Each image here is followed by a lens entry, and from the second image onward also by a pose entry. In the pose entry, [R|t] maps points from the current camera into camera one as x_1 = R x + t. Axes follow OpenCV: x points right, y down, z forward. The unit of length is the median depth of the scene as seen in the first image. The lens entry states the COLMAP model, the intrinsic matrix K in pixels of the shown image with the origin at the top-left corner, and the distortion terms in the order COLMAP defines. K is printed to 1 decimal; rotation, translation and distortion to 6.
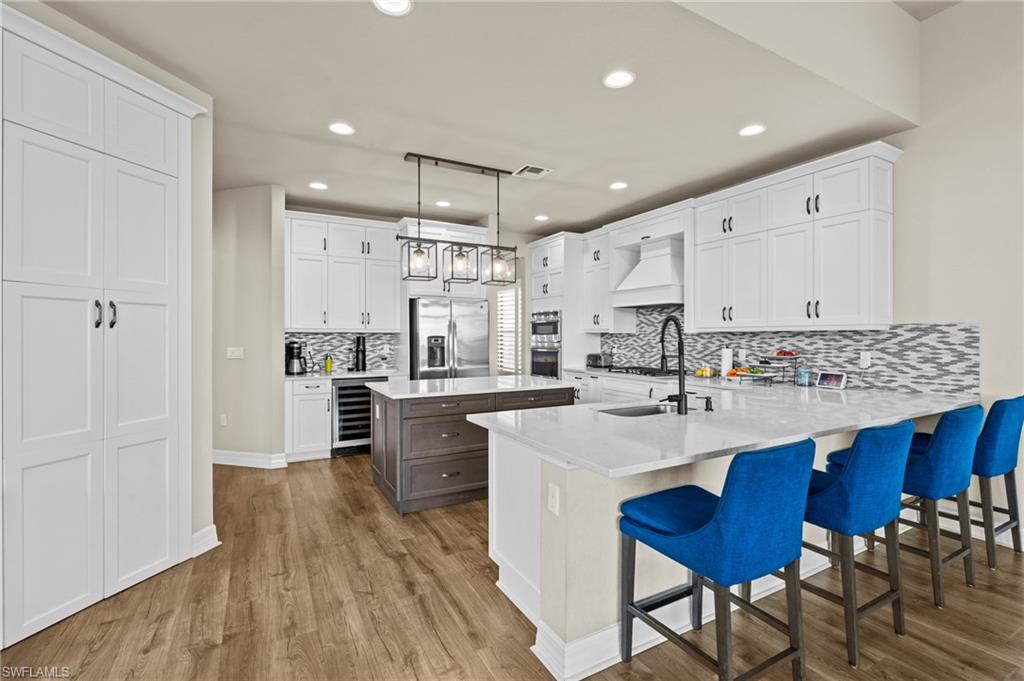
lens RADIAL K [[457.0, 0, 514.4], [0, 457.0, 344.2], [0, 0, 1]] dist [0.000406, 0.000747]
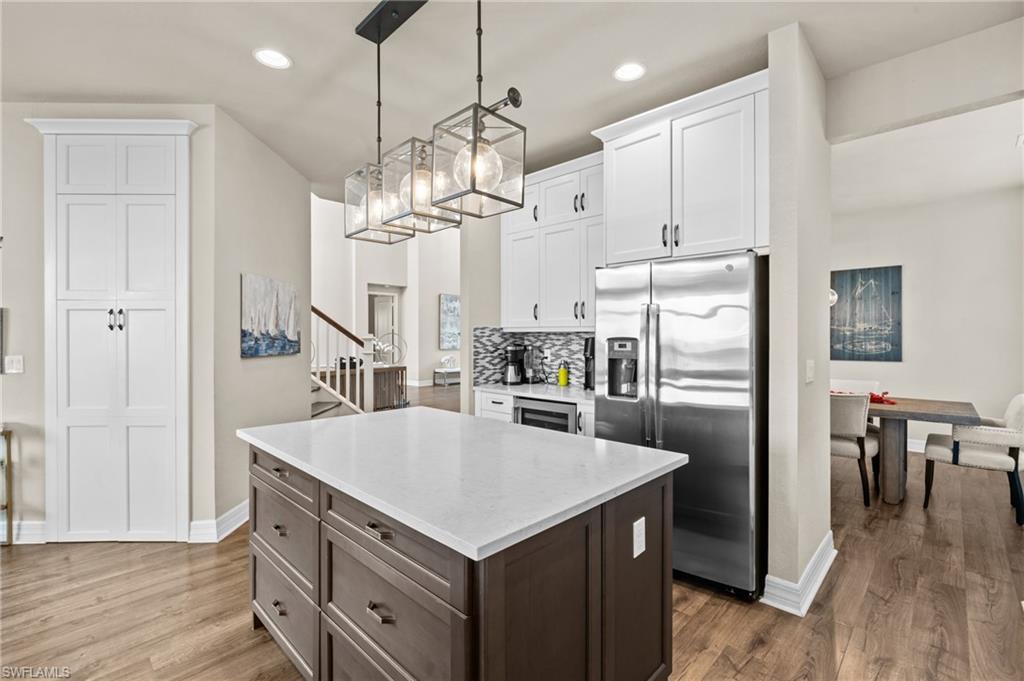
lens RADIAL K [[457.0, 0, 511.1], [0, 457.0, 338.1], [0, 0, 1]] dist [0.000406, 0.000747]
pose [[0.289240, 0.003707, -0.957249, 0.373719], [-0.019307, 0.999812, -0.001962, -0.017954], [0.957062, 0.019049, 0.289257, 0.962875]]
